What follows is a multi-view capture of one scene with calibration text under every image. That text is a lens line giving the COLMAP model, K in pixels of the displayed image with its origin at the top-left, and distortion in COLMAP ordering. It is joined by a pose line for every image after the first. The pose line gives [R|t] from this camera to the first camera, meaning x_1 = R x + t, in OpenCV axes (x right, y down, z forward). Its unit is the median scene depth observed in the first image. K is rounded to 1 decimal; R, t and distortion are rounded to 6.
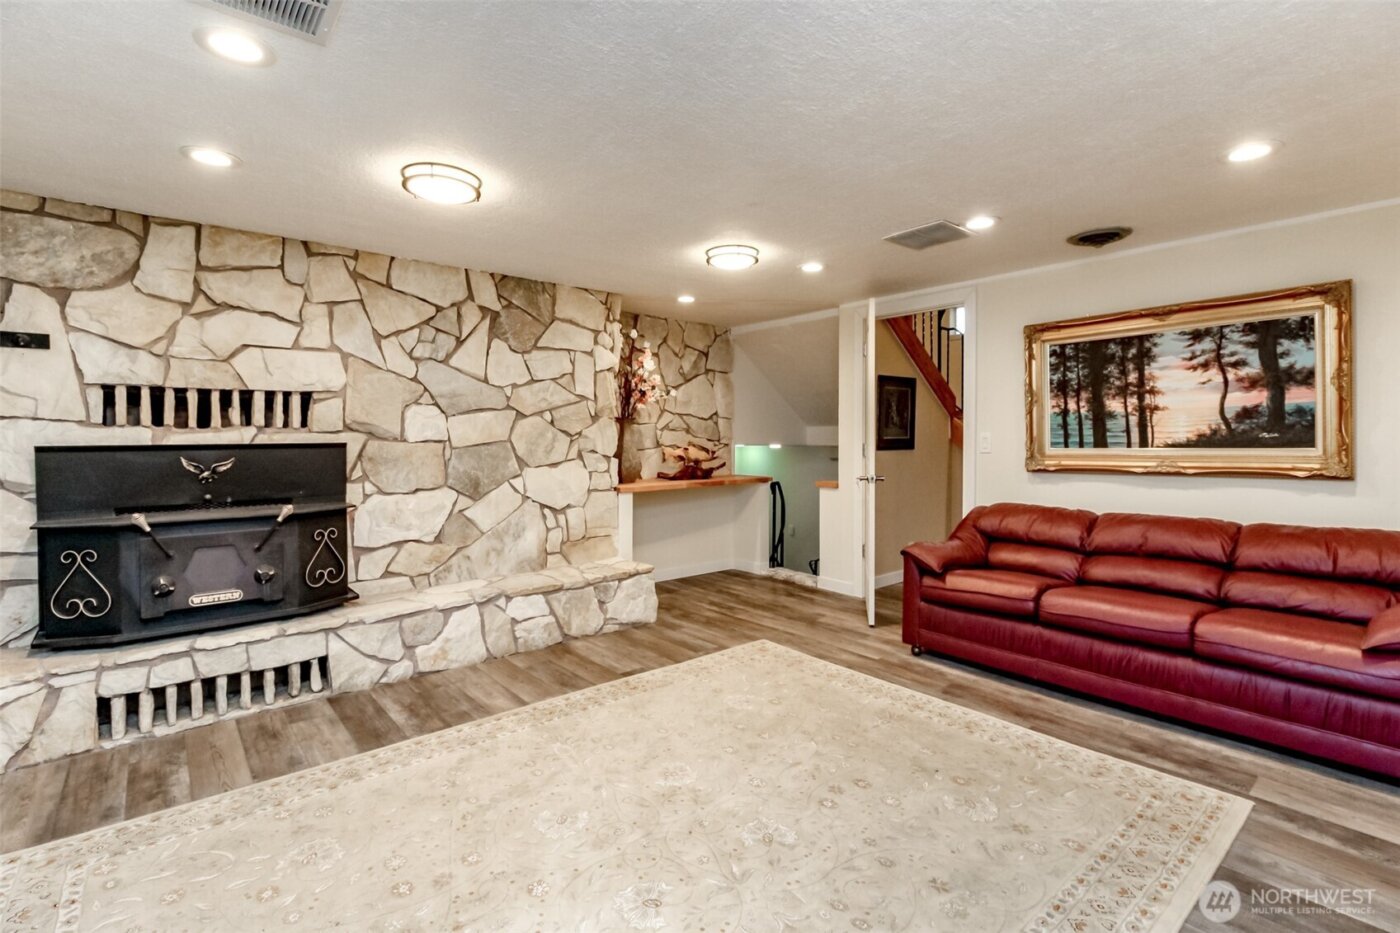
lens RADIAL K [[639.3, 0, 699.1], [0, 639.3, 449.3], [0, 0, 1]] dist [0.024807, -0.012789]
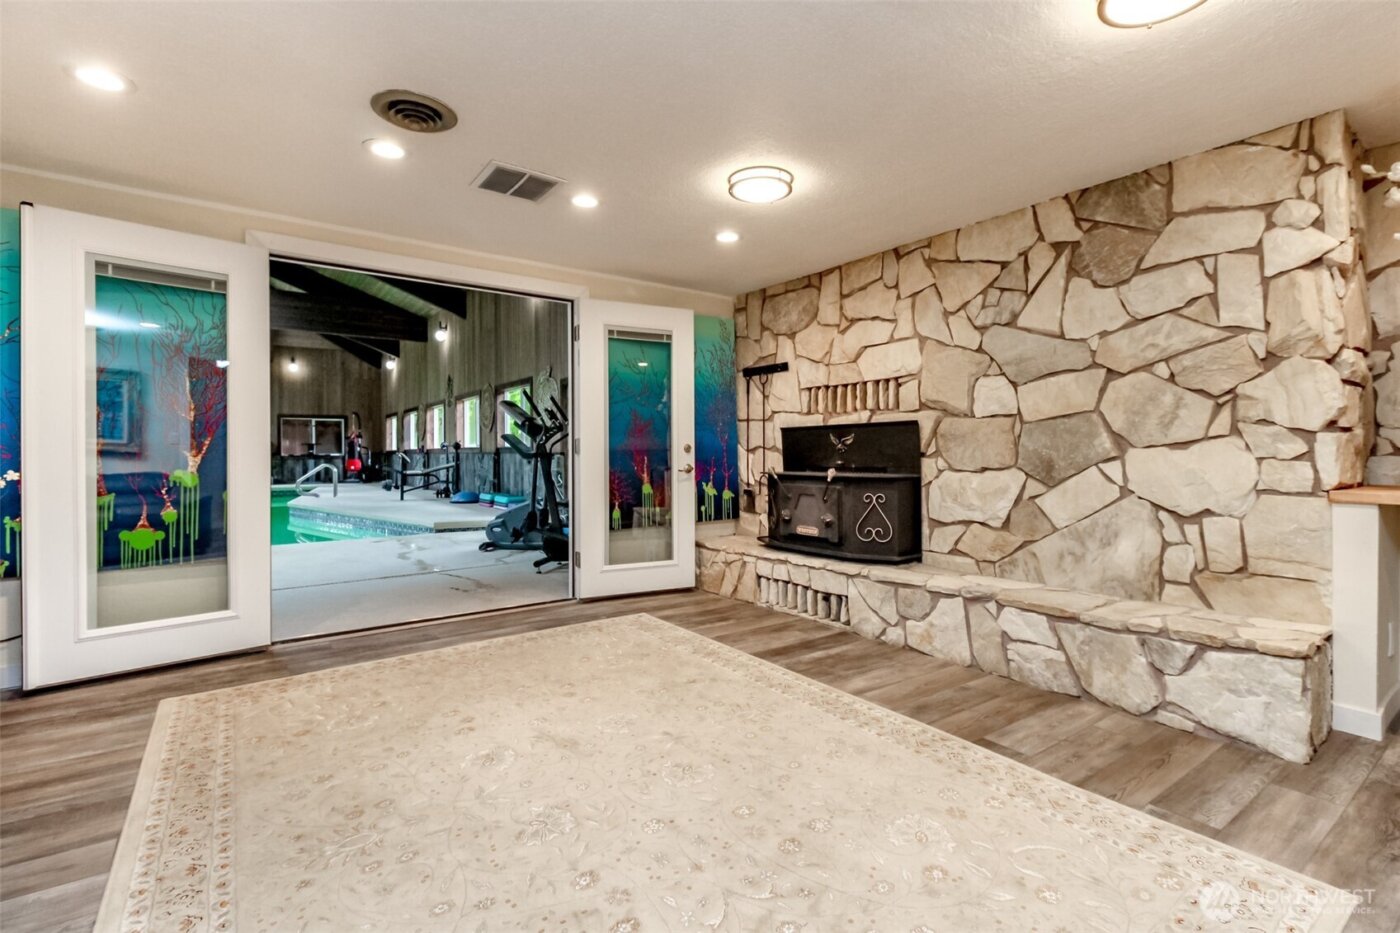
lens RADIAL K [[639.3, 0, 699.1], [0, 639.3, 449.3], [0, 0, 1]] dist [0.024807, -0.012789]
pose [[-0.059873, 0.003040, -0.998201, 0.507742], [-0.009610, 0.999947, 0.003622, 0.035575], [0.998160, 0.009809, -0.059841, 0.639301]]
